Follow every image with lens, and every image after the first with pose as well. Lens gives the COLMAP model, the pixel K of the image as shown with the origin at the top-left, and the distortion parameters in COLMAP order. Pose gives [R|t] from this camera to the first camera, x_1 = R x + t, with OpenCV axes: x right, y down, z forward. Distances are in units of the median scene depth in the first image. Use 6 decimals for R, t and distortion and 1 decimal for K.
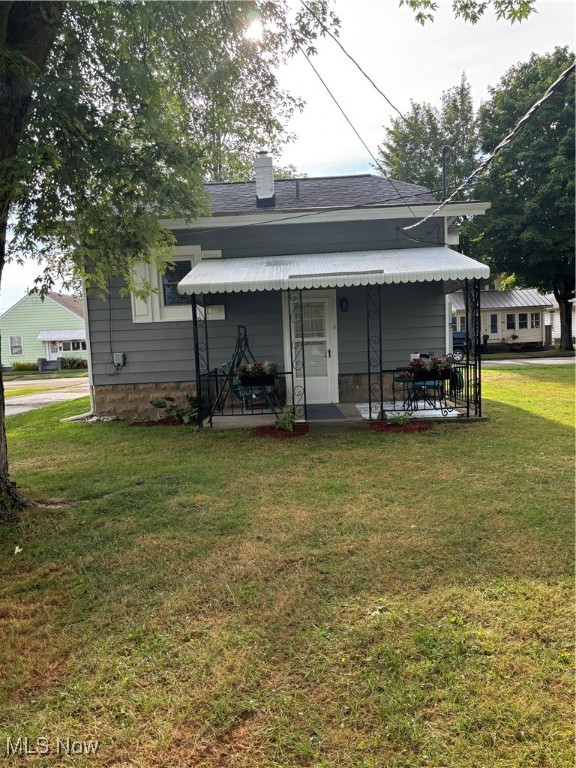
lens RADIAL K [[577.5, 0, 288.0], [0, 577.5, 384.0], [0, 0, 1]] dist [0.080353, 0.000024]
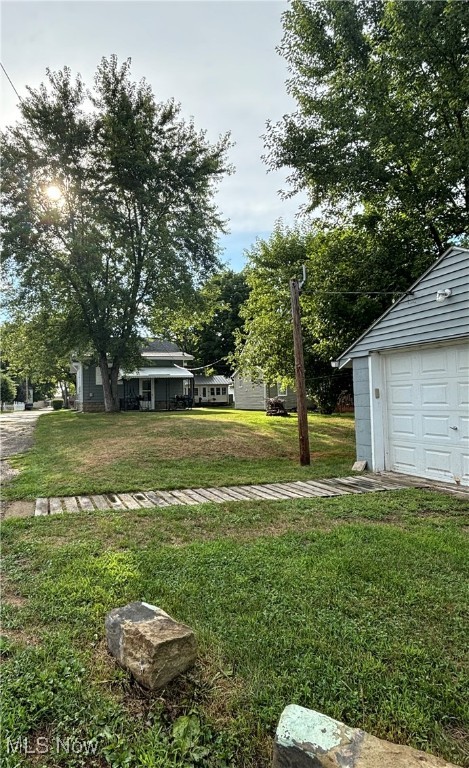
lens RADIAL K [[450.5, 0, 234.5], [0, 450.5, 384.0], [0, 0, 1]] dist [0.002035, -0.001663]
pose [[0.925092, 0.020619, 0.379182, -0.128778], [0.029067, 0.991750, -0.124846, 0.060637], [-0.378628, 0.126516, 0.916861, -0.431026]]
